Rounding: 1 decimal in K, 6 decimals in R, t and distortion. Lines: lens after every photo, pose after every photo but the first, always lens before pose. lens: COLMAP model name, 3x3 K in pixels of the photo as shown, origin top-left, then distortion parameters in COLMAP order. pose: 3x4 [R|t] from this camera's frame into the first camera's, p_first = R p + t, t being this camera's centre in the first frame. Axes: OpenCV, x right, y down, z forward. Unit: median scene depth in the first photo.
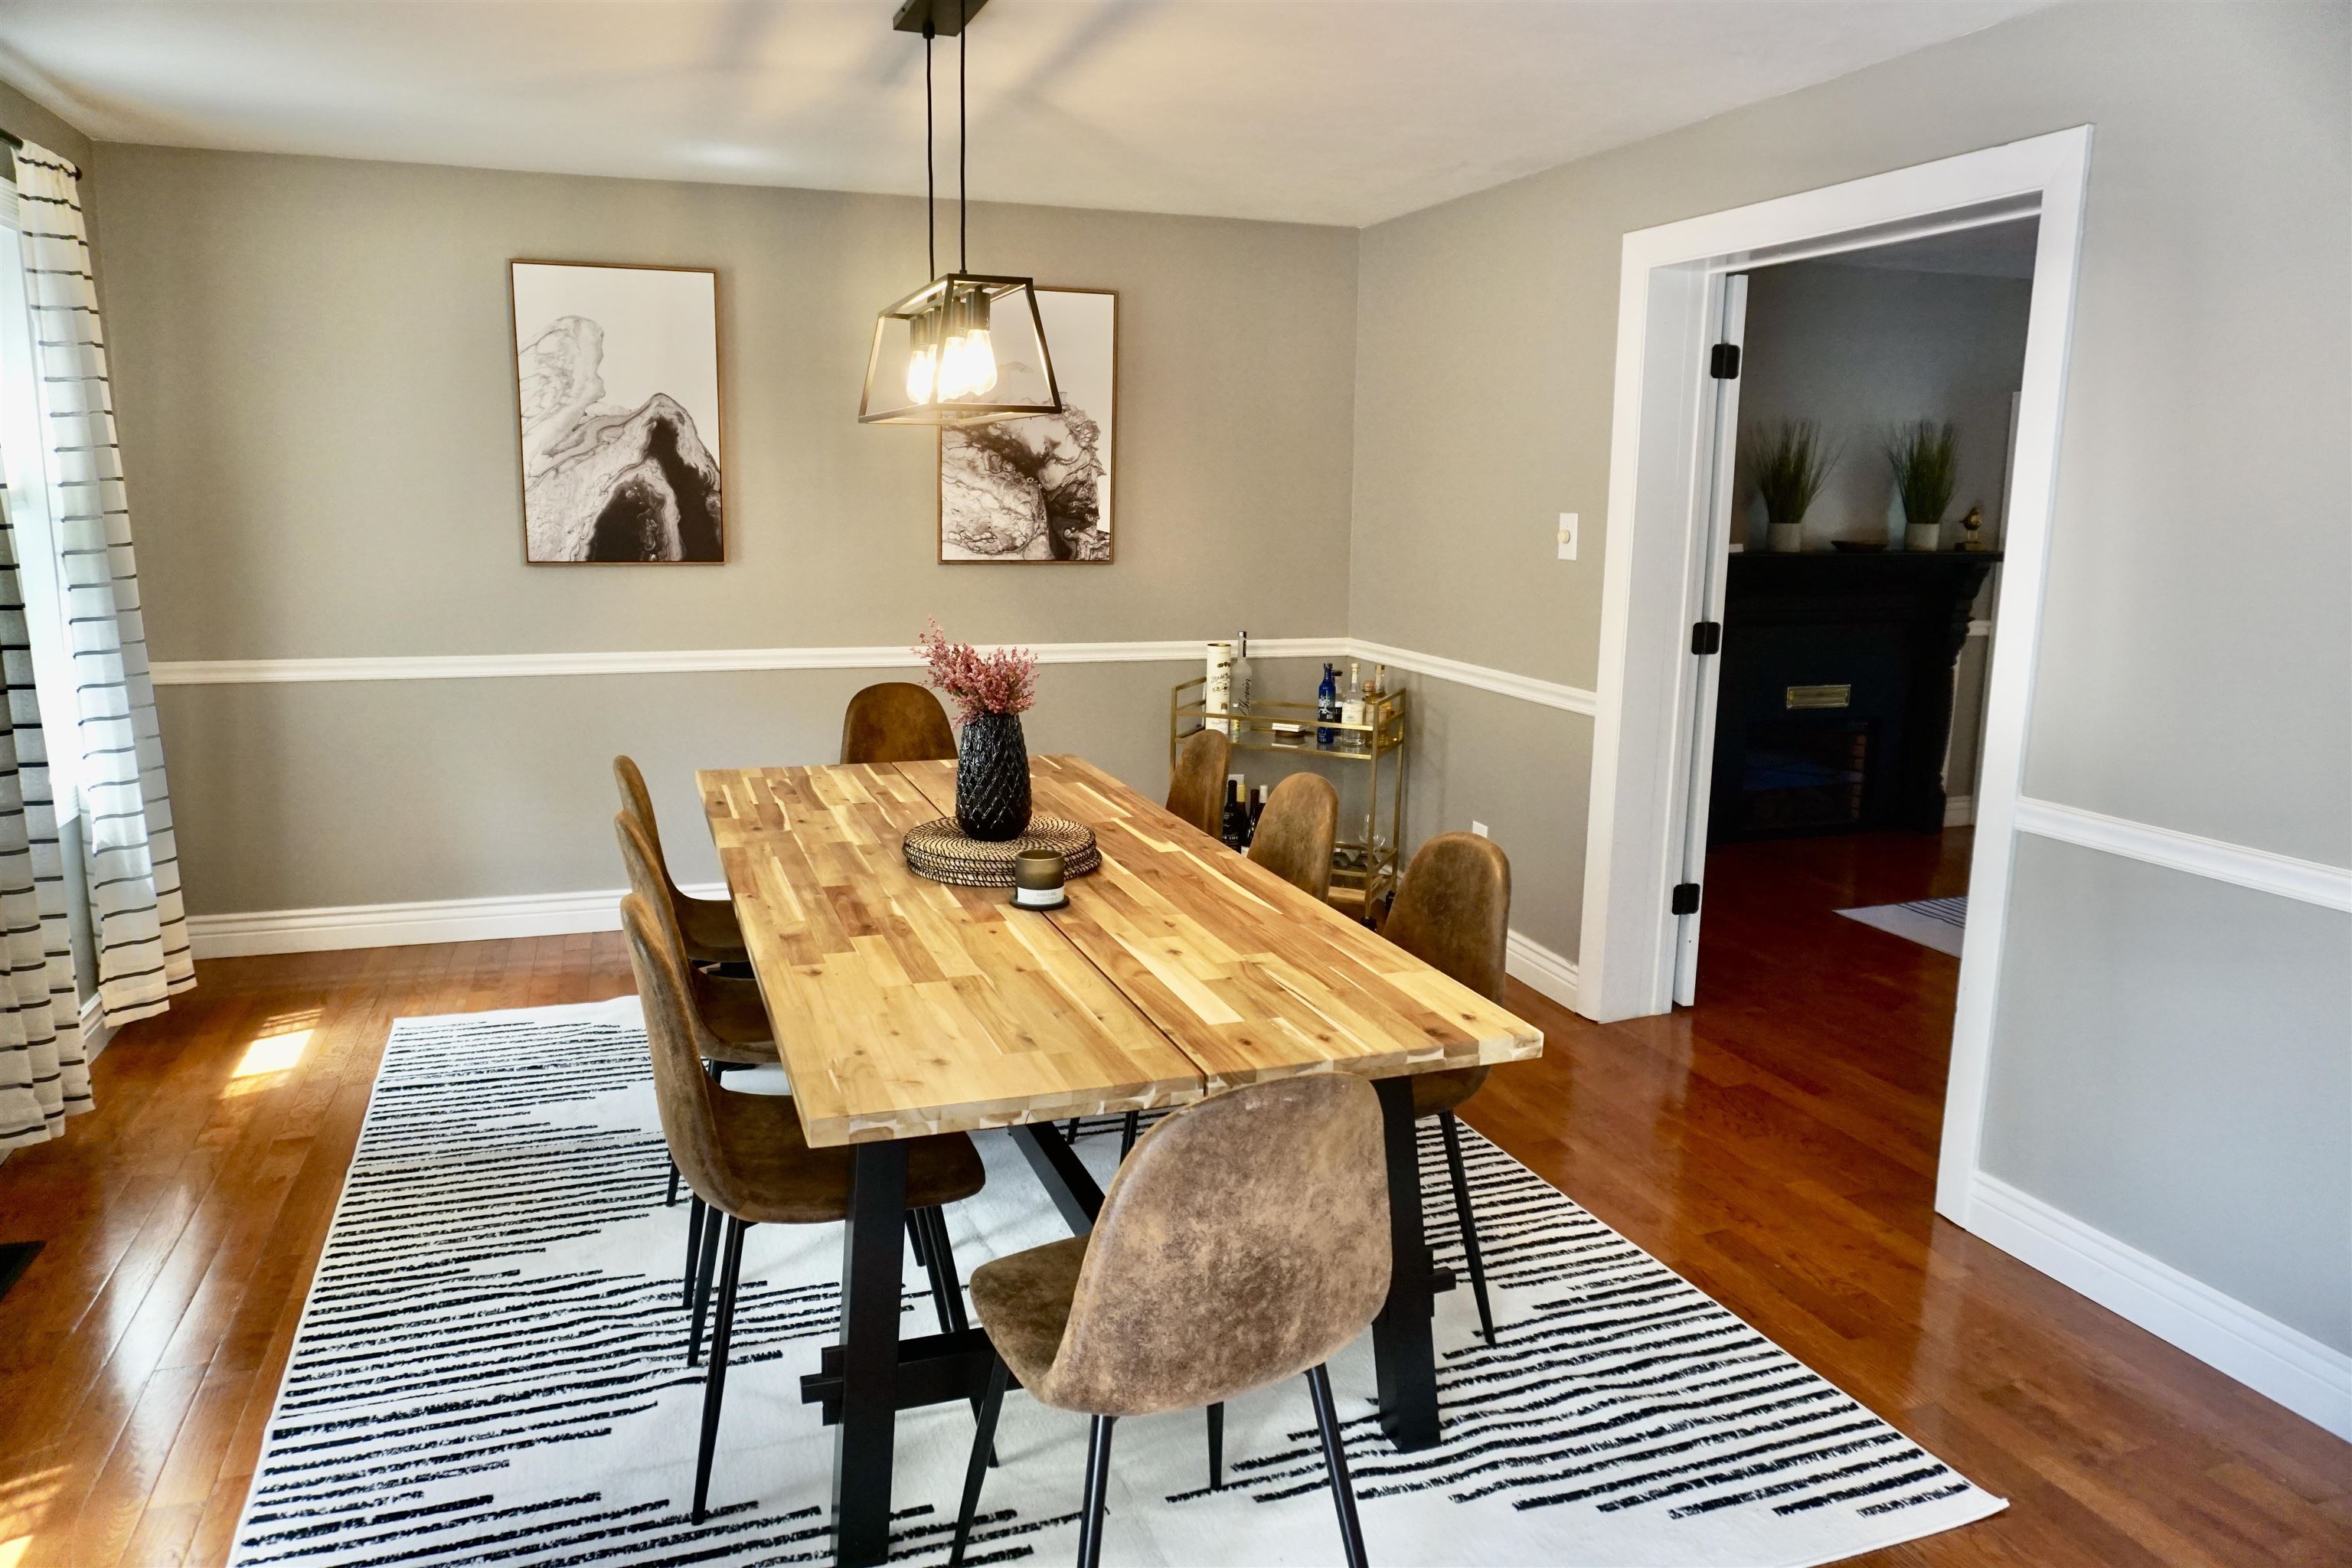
lens RADIAL K [[1592.2, 0, 1173.6], [0, 1592.2, 787.3], [0, 0, 1]] dist [-0.047554, 0.003913]
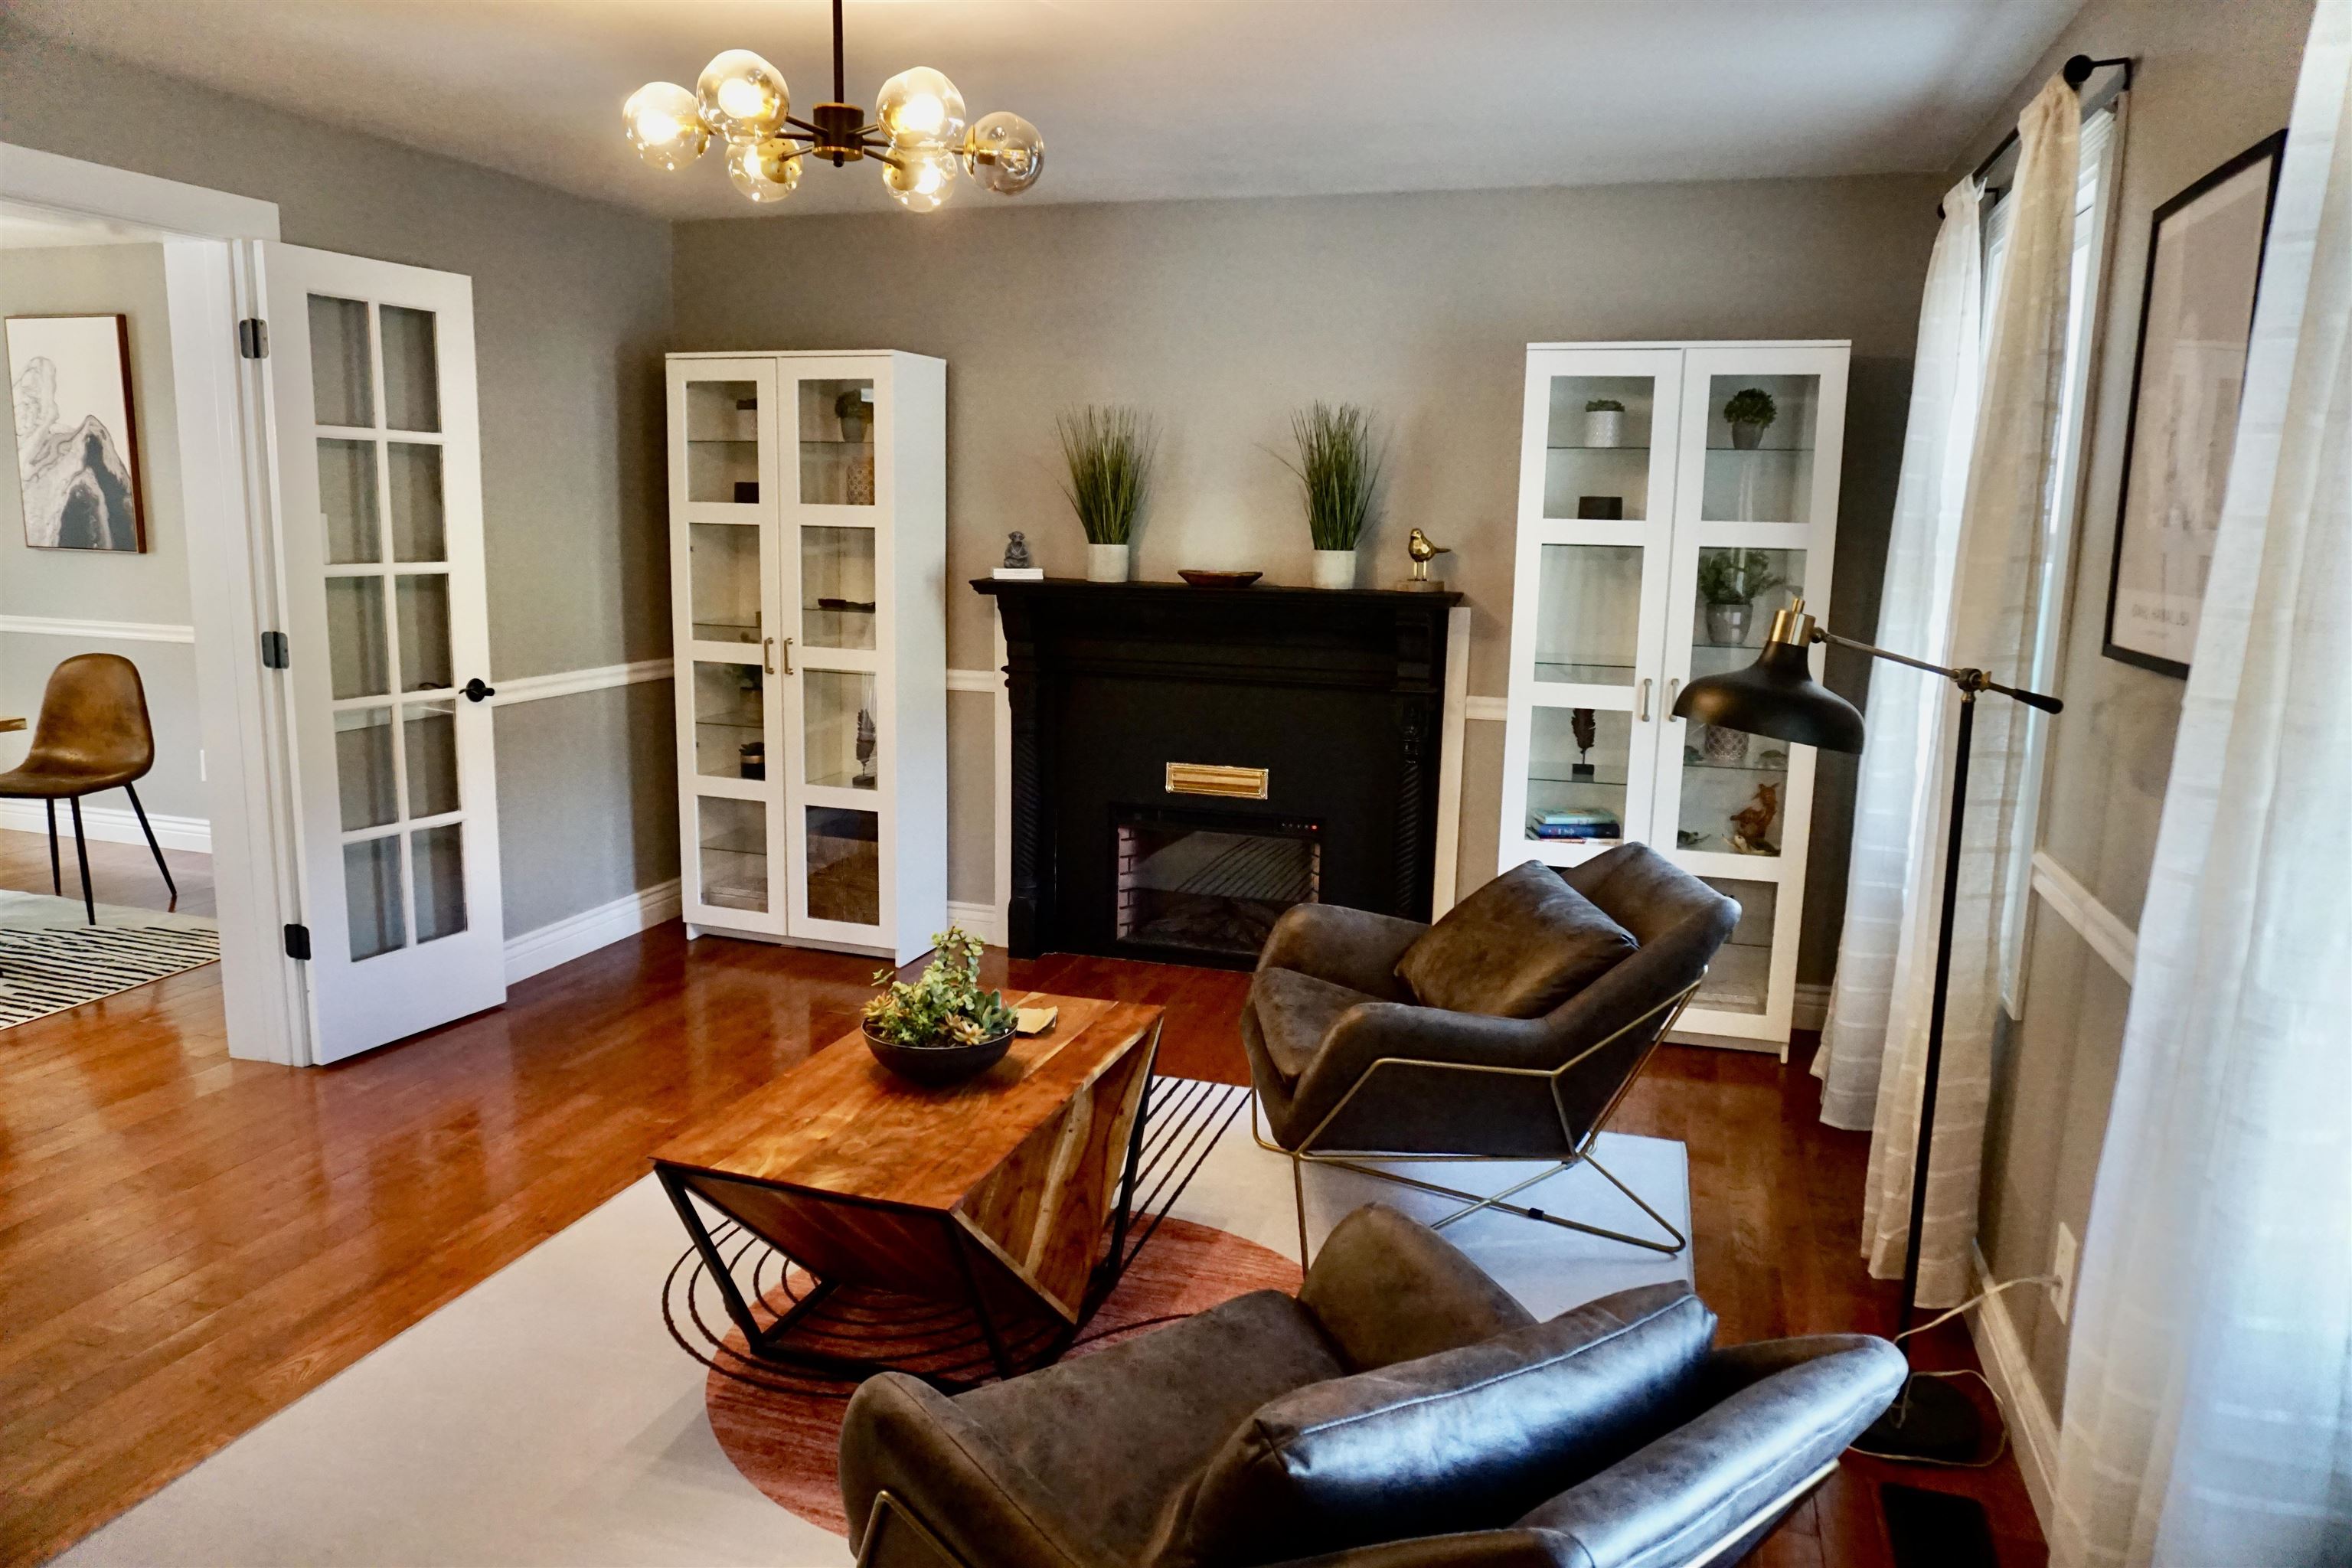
lens RADIAL K [[1592.2, 0, 1182.0], [0, 1592.2, 780.5], [0, 0, 1]] dist [-0.047554, 0.003913]
pose [[0.814588, 0.112502, -0.569025, 1.116900], [-0.125062, 0.992002, 0.017097, -0.090835], [0.566397, 0.057236, 0.822142, 0.493530]]
